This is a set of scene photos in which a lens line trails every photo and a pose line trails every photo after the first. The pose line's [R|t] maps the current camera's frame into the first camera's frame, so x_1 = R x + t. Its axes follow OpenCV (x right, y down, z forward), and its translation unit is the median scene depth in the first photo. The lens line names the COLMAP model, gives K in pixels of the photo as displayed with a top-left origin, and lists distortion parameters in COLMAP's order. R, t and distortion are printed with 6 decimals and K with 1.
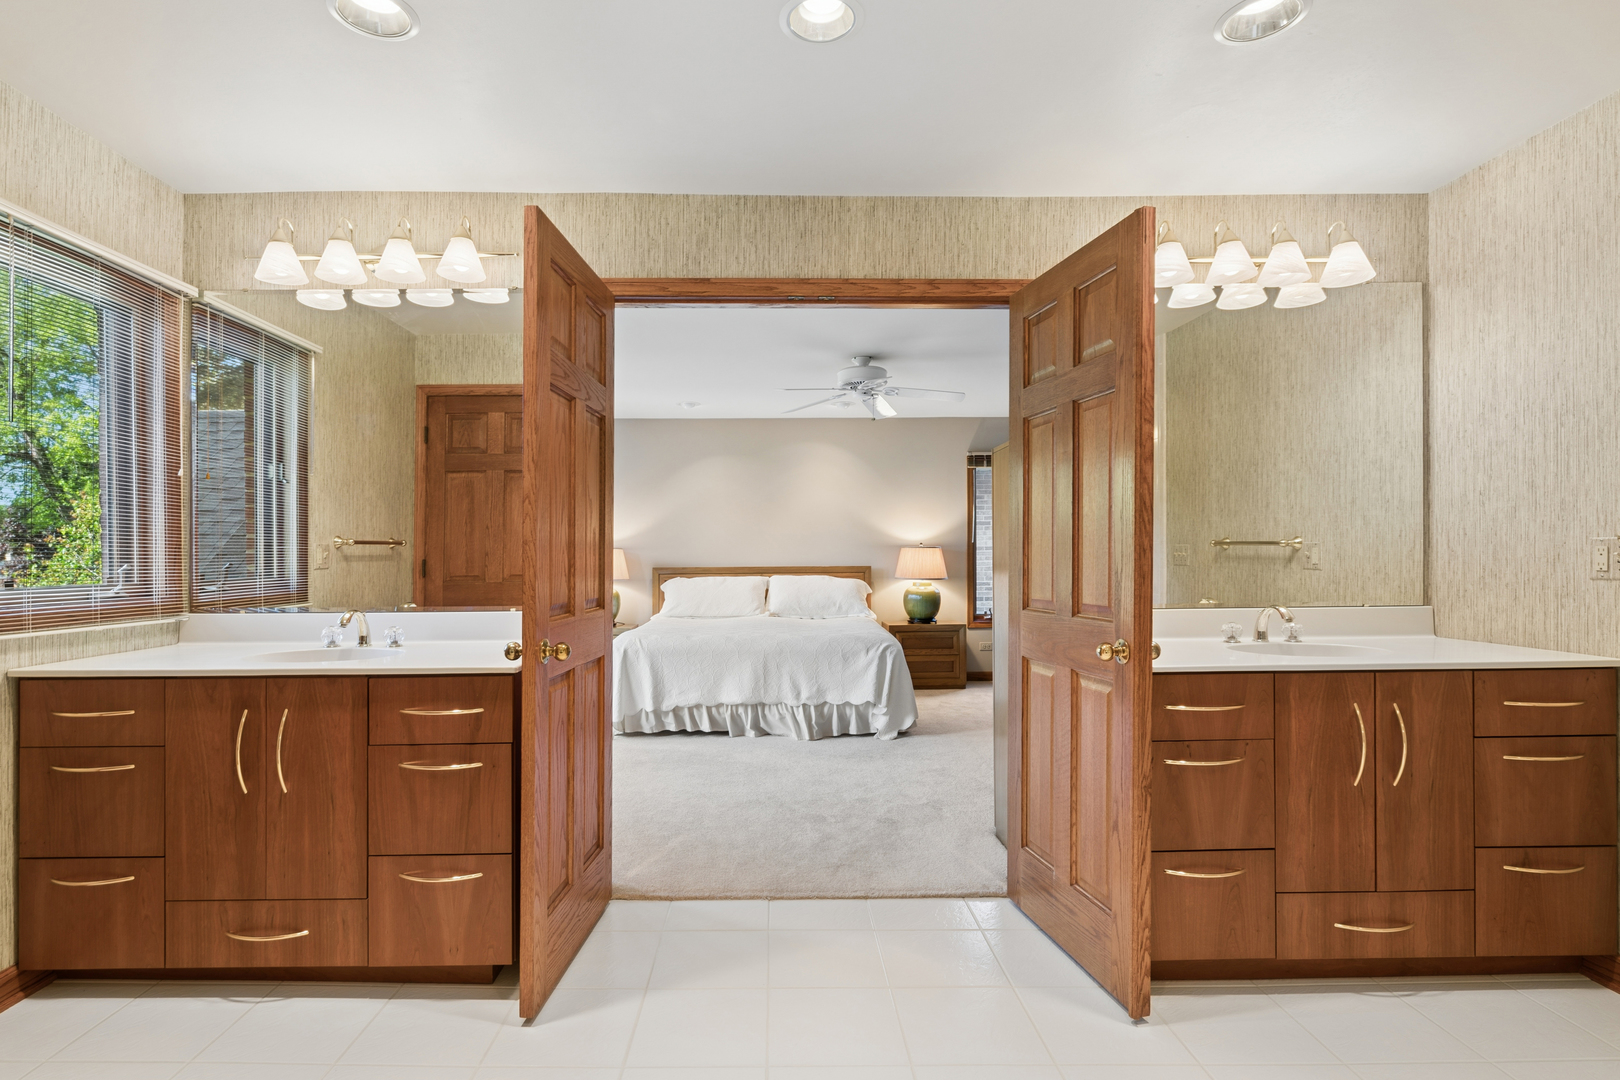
lens RADIAL K [[789.9, 0, 806.1], [0, 789.9, 544.2], [0, 0, 1]] dist [-0.000727, 0.000979]
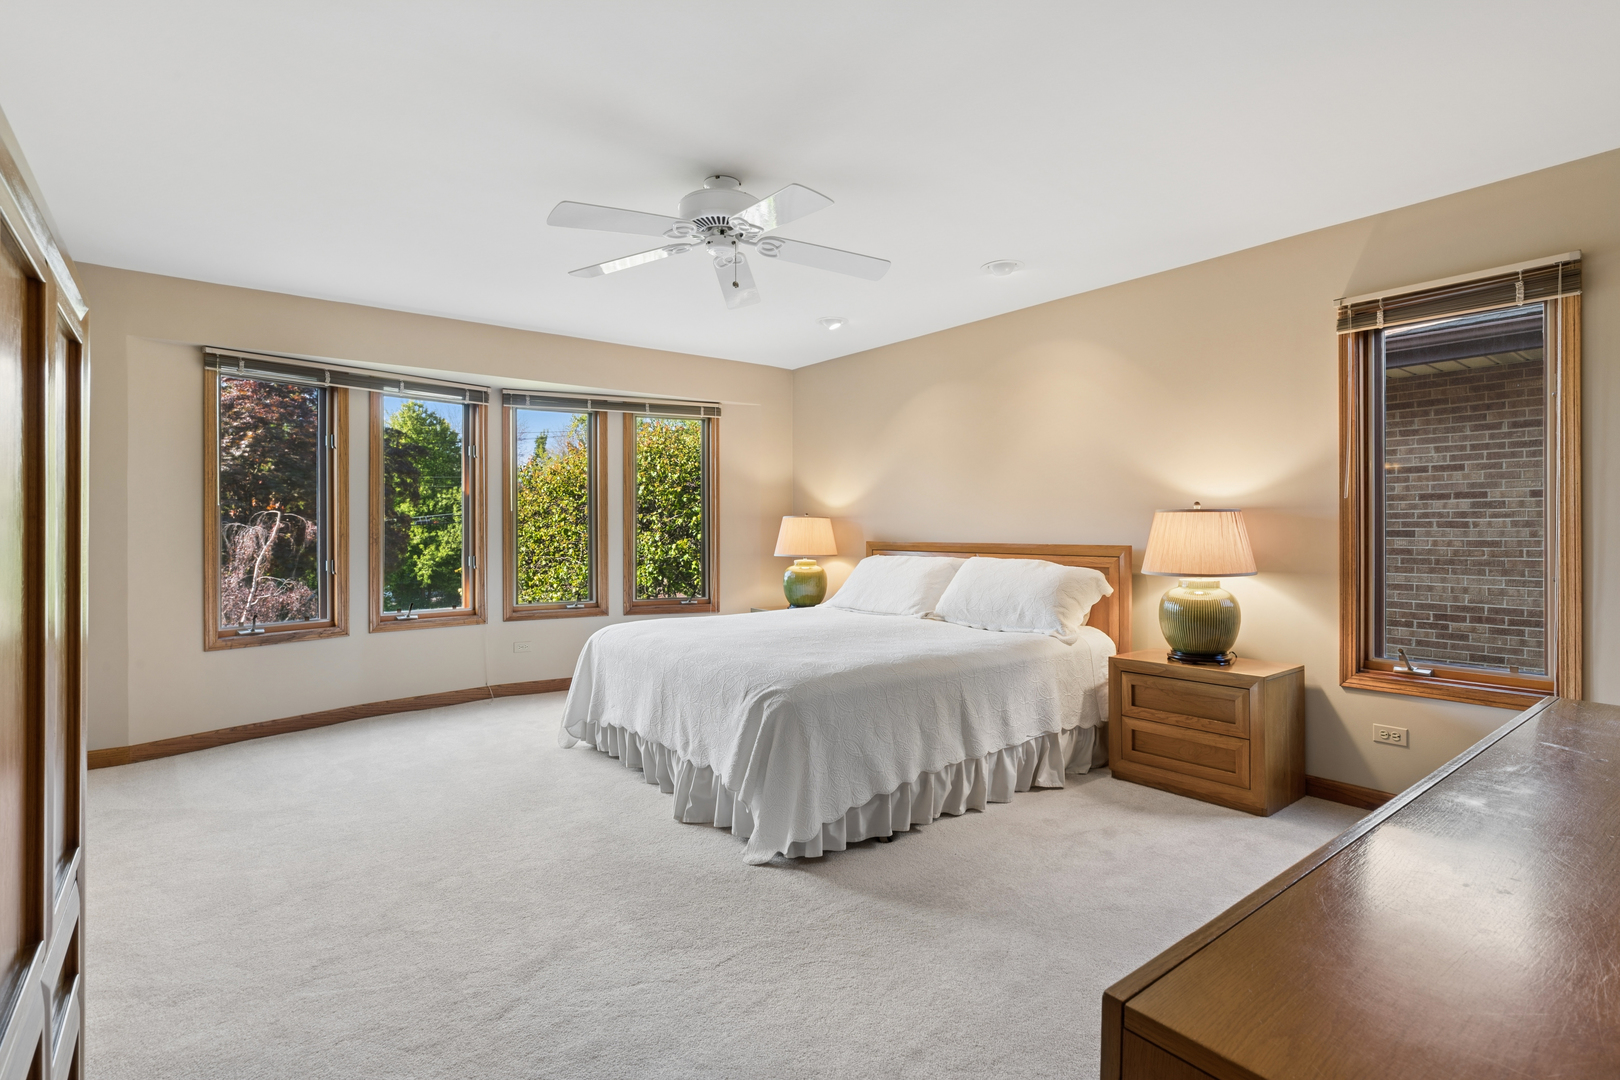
lens RADIAL K [[789.9, 0, 810.3], [0, 789.9, 531.2], [0, 0, 1]] dist [-0.000727, 0.000979]
pose [[0.603029, 0.010148, -0.797655, 0.410589], [0.006816, 0.999817, 0.017873, 0.005713], [0.797690, -0.016215, 0.602849, 0.512011]]
